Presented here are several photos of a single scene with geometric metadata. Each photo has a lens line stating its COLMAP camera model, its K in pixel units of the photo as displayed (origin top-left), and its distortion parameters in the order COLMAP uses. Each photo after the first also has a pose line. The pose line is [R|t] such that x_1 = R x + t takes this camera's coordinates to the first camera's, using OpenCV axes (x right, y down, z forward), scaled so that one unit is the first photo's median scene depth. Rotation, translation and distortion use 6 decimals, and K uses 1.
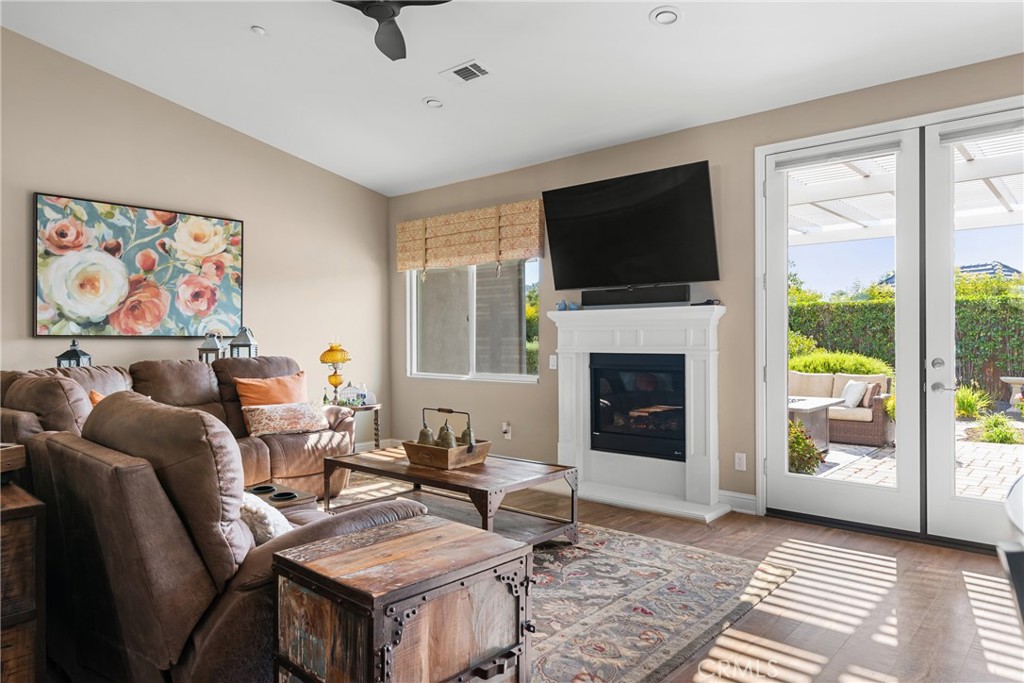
lens RADIAL K [[666.8, 0, 499.5], [0, 666.8, 338.5], [0, 0, 1]] dist [-0.000040, 0.000617]
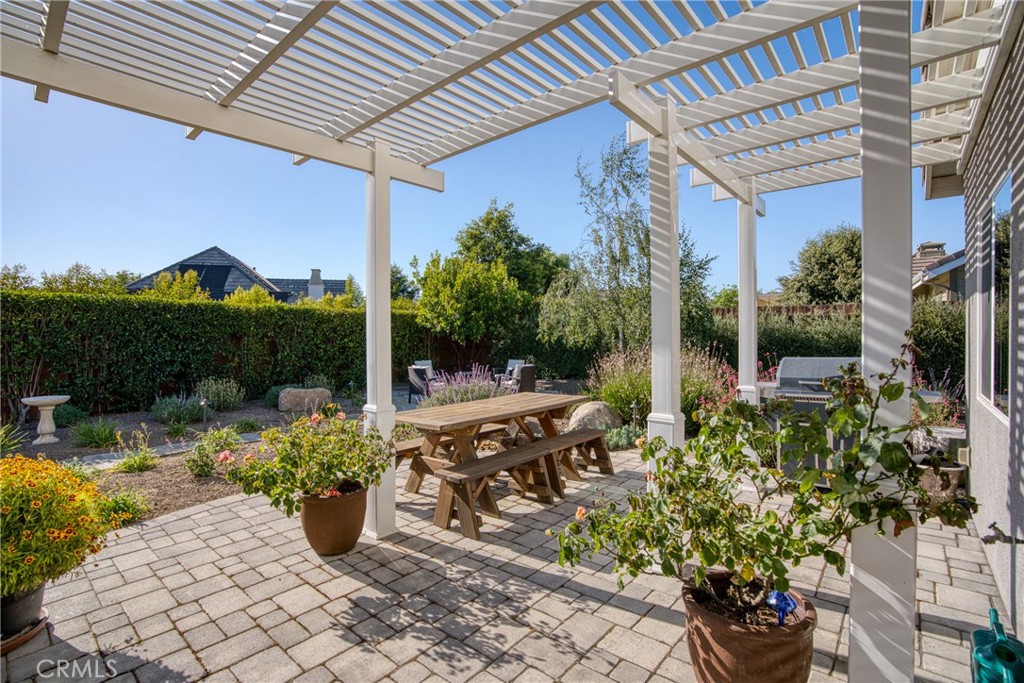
lens RADIAL K [[462.7, 0, 512.0], [0, 462.7, 341.5], [0, 0, 1]] dist [-0.001517, -0.000207]
pose [[-0.015680, -0.014378, 0.999774, 0.528022], [0.010004, 0.999844, 0.014536, -0.017579], [-0.999827, 0.010230, -0.015533, 1.036374]]
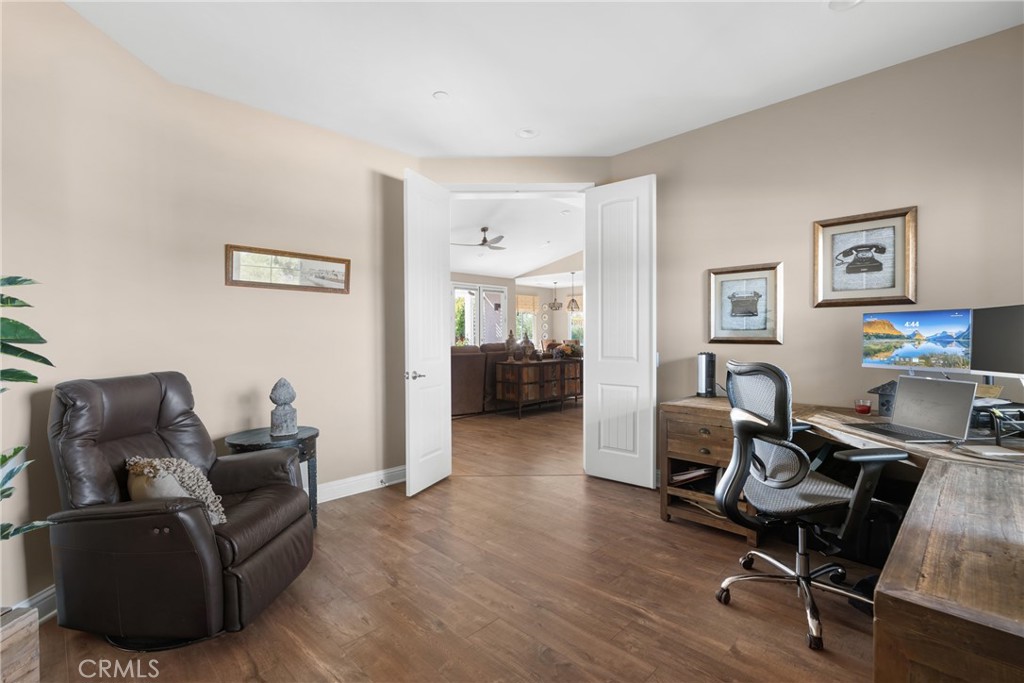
lens RADIAL K [[468.7, 0, 507.9], [0, 468.7, 349.3], [0, 0, 1]] dist [-0.001883, -0.000106]
pose [[0.055965, -0.027862, 0.998044, -1.788829], [0.003918, 0.999609, 0.027686, 0.009220], [-0.998425, 0.002361, 0.056052, 0.463185]]
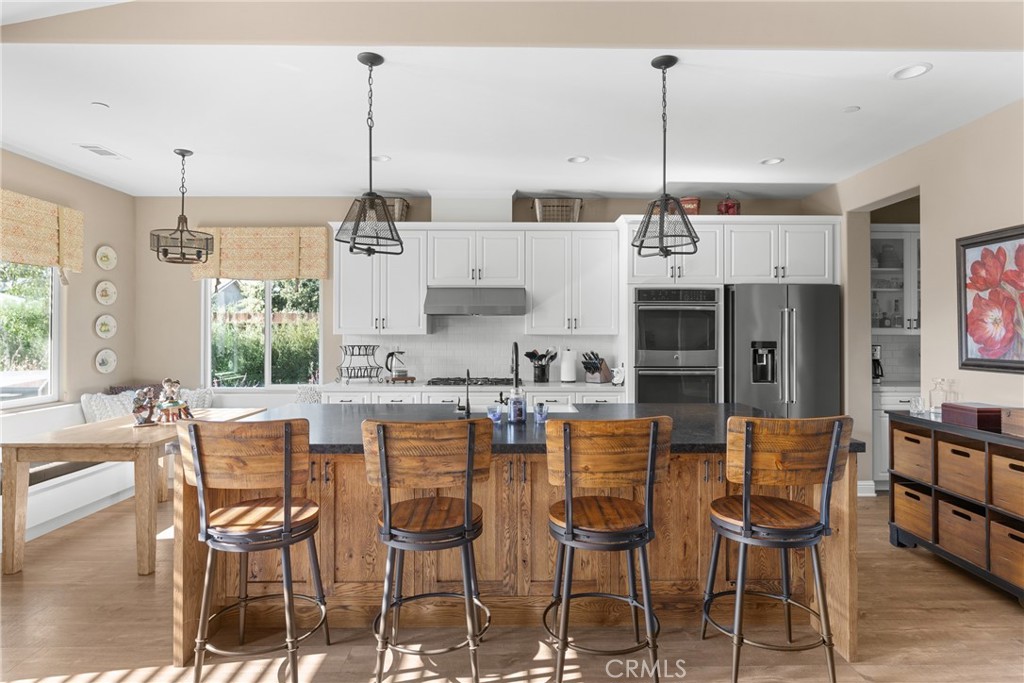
lens RADIAL K [[572.0, 0, 511.7], [0, 572.0, 328.2], [0, 0, 1]] dist [-0.006133, 0.000185]
pose [[-0.671928, 0.010836, 0.740538, -0.062925], [0.004875, 0.999936, -0.010208, -0.033915], [-0.740601, -0.003249, -0.671937, 0.536429]]
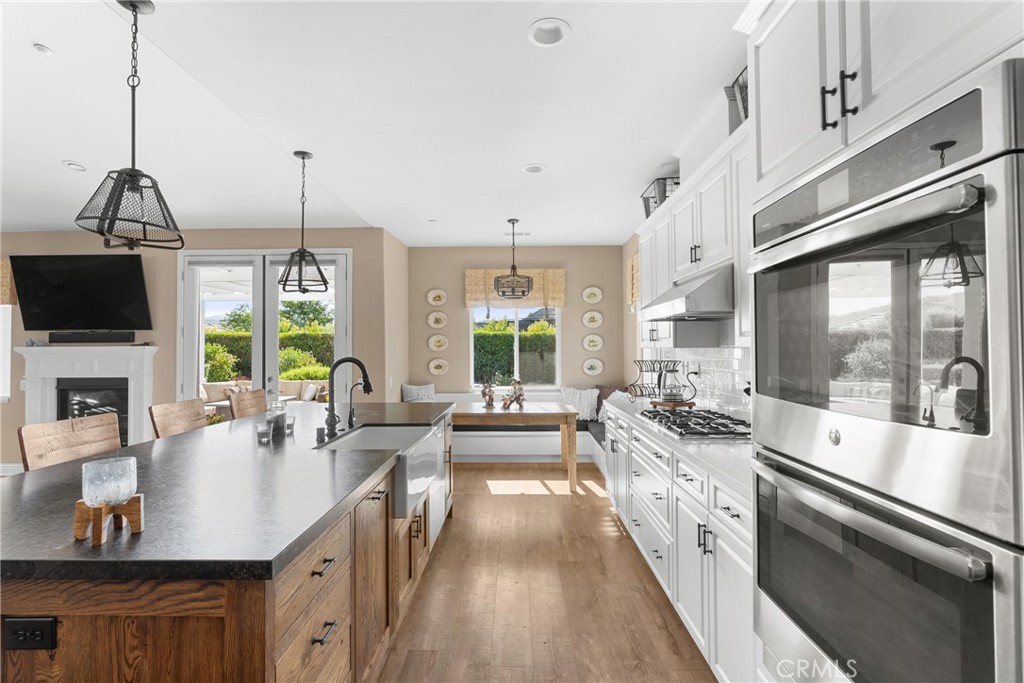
lens RADIAL K [[465.5, 0, 512.6], [0, 465.5, 332.6], [0, 0, 1]] dist [-0.002041, 0.000167]
pose [[0.757179, 0.022912, 0.652805, 0.224284], [0.003107, 0.999247, -0.038675, -0.031634], [-0.653200, 0.031312, 0.756538, -0.334667]]
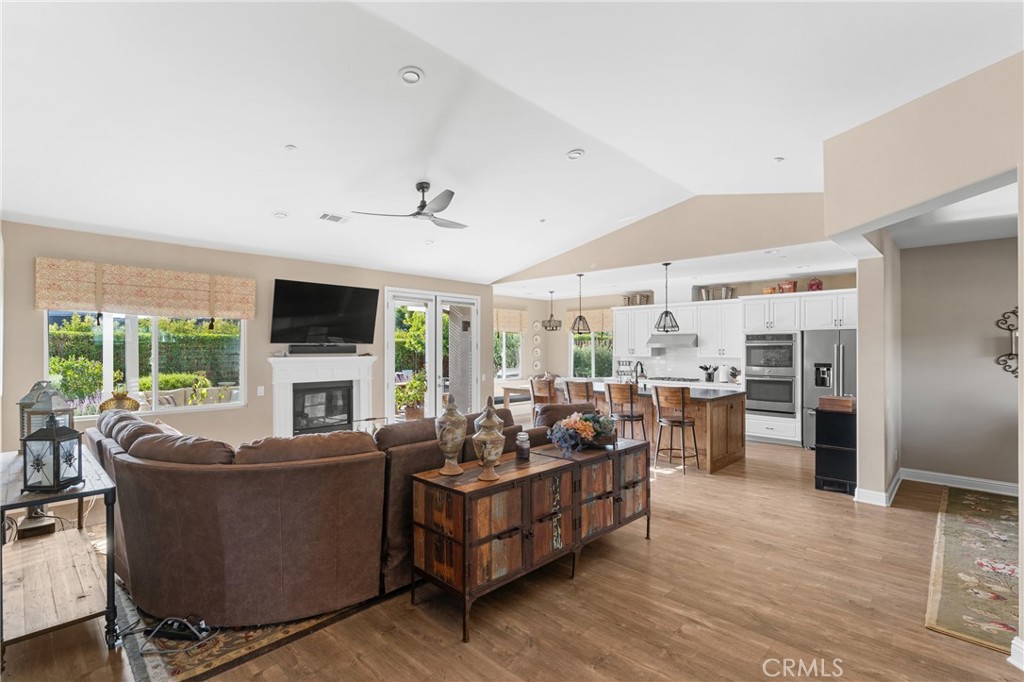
lens RADIAL K [[468.7, 0, 507.9], [0, 468.7, 348.8], [0, 0, 1]] dist [-0.001883, -0.000106]
pose [[0.040347, 0.003830, 0.999178, -1.006888], [0.001943, 0.999990, -0.003912, -0.057158], [-0.999184, 0.002099, 0.040339, 0.441959]]
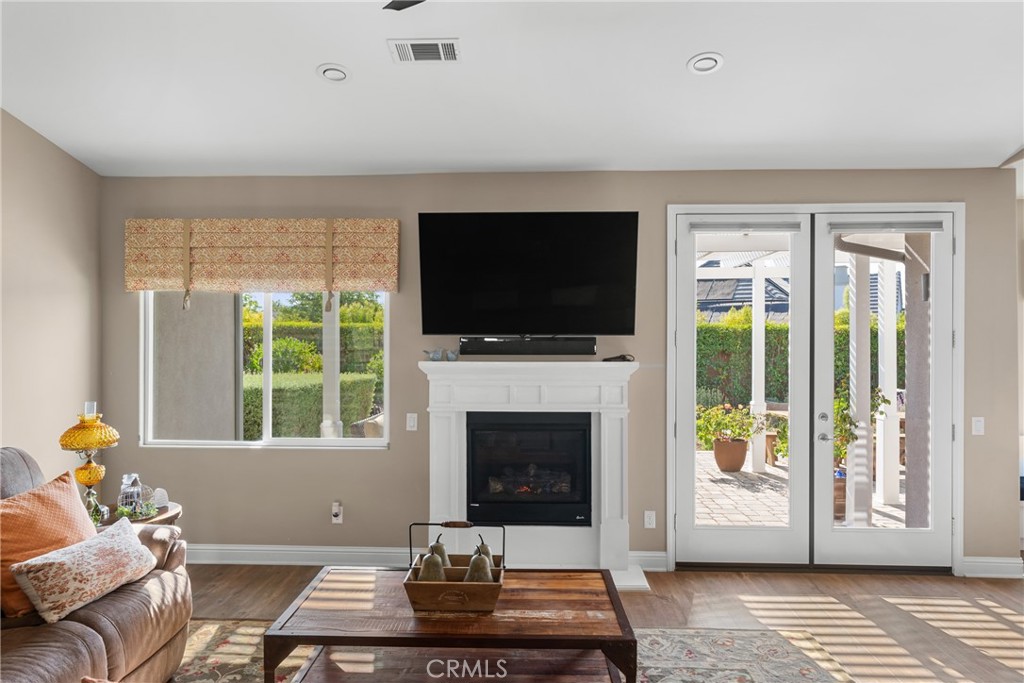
lens RADIAL K [[676.5, 0, 509.6], [0, 676.5, 340.0], [0, 0, 1]] dist [0.000594, 0.000782]
pose [[0.771122, 0.007221, 0.636647, -0.379930], [-0.003725, 0.999970, -0.006830, -0.063648], [-0.636677, 0.002895, 0.771125, 0.311387]]
